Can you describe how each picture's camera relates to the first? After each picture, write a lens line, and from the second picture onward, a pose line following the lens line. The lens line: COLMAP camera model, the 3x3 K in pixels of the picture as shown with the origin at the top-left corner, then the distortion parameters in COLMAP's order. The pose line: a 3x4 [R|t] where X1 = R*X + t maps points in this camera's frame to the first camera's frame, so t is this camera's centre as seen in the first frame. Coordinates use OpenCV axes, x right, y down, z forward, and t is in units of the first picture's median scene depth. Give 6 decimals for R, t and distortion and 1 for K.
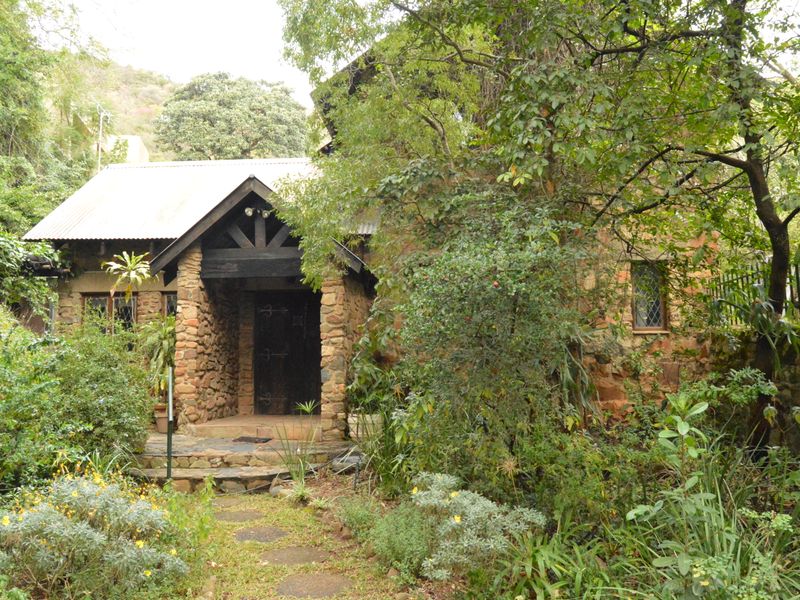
lens RADIAL K [[703.2, 0, 400.0], [0, 703.2, 300.0], [0, 0, 1]] dist [-0.024391, -0.001738]
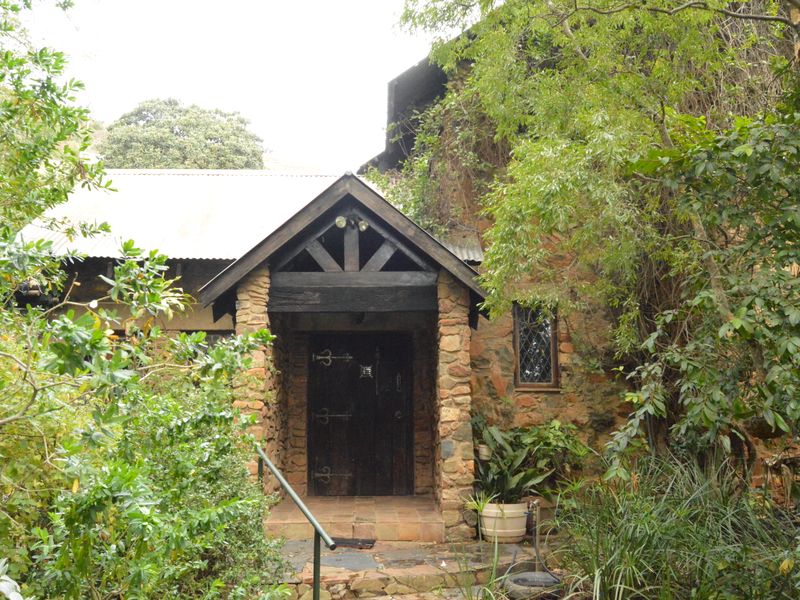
lens RADIAL K [[703.2, 0, 400.0], [0, 703.2, 300.0], [0, 0, 1]] dist [-0.024391, -0.001738]
pose [[0.993387, 0.020381, 0.112989, -0.230369], [-0.012631, 0.997544, -0.068891, 0.004884], [-0.114116, 0.067008, 0.991205, 0.268227]]
